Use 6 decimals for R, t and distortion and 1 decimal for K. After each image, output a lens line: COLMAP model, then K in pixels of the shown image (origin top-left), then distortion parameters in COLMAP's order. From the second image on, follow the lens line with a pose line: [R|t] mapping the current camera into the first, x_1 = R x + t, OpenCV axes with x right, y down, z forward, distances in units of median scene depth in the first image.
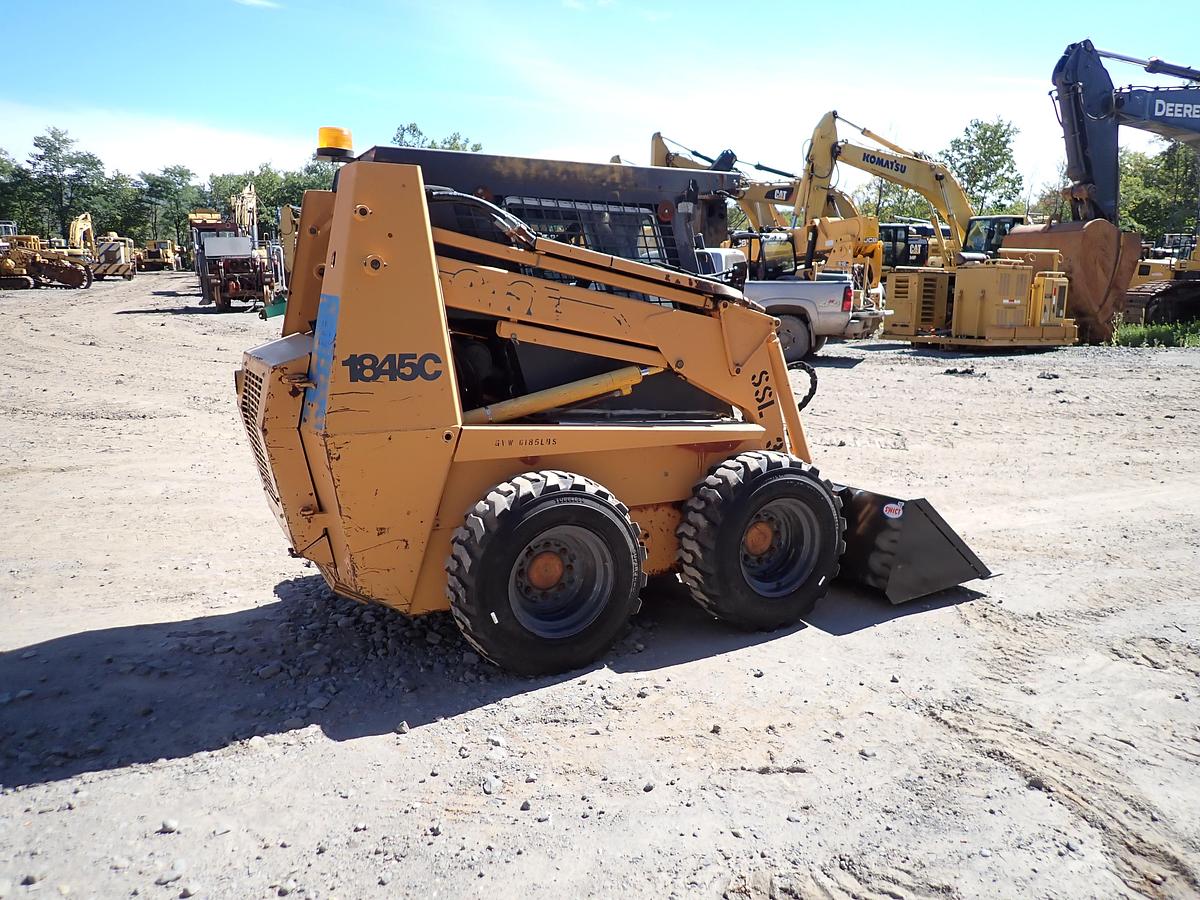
lens RADIAL K [[878.7, 0, 593.0], [0, 878.7, 458.5], [0, 0, 1]] dist [0.010175, -0.005547]
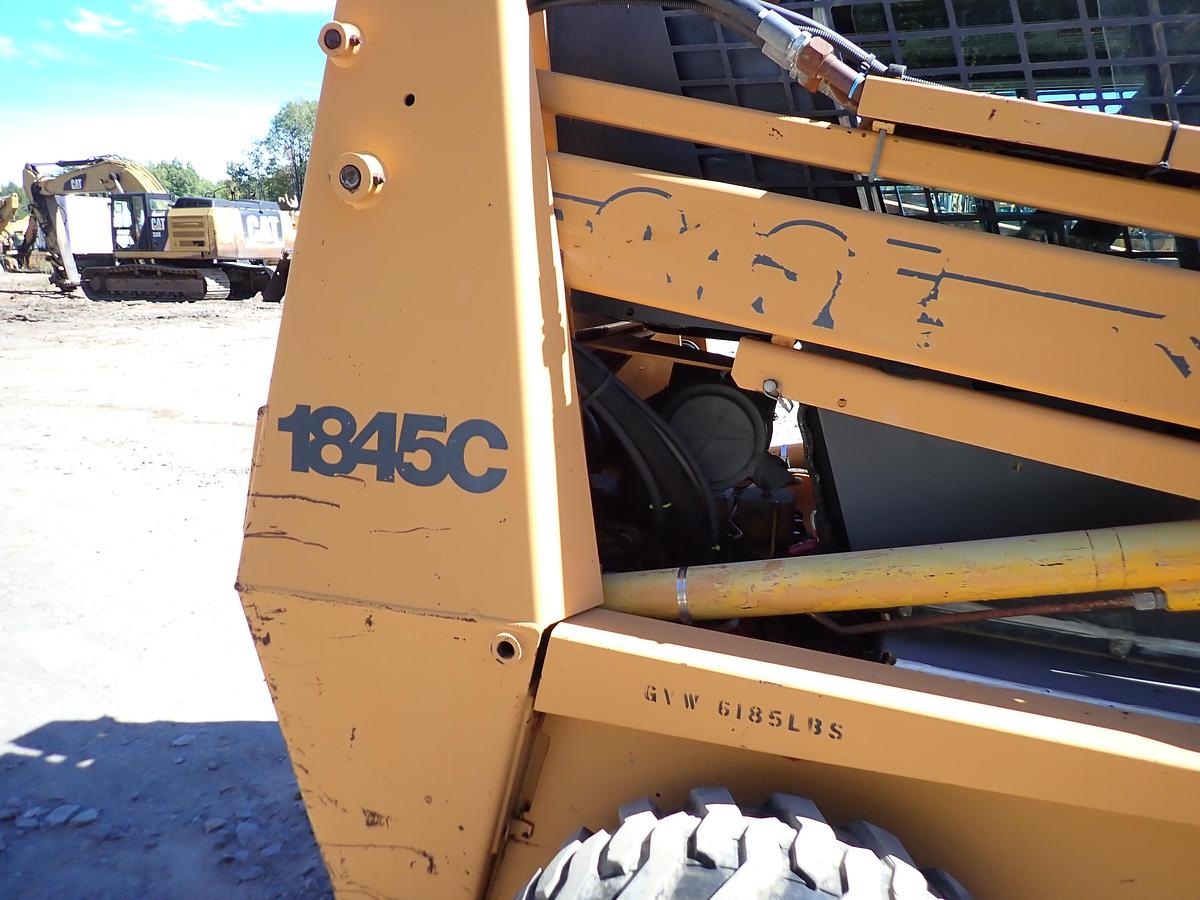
lens RADIAL K [[878.7, 0, 608.0], [0, 878.7, 444.4], [0, 0, 1]] dist [0.010175, -0.005547]
pose [[0.729525, 0.145280, -0.668346, 0.082236], [-0.135625, 0.988503, 0.066834, -0.115479], [0.670372, 0.041887, 0.740842, 0.623827]]
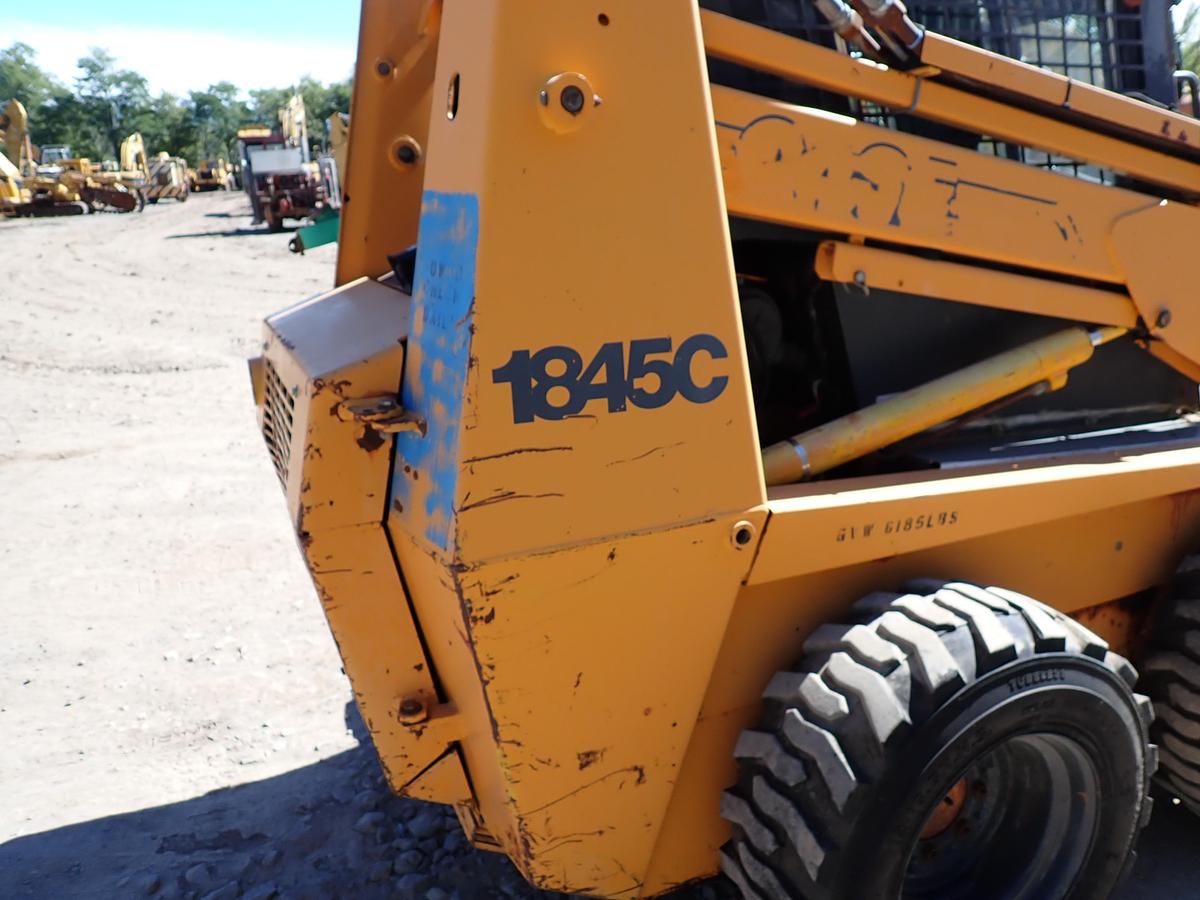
lens RADIAL K [[878.7, 0, 599.6], [0, 878.7, 448.5], [0, 0, 1]] dist [0.010175, -0.005547]
pose [[0.997869, -0.022641, -0.061195, -0.170138], [0.028097, 0.995560, 0.089835, -0.086131], [0.058889, -0.091363, 0.994075, 0.490716]]
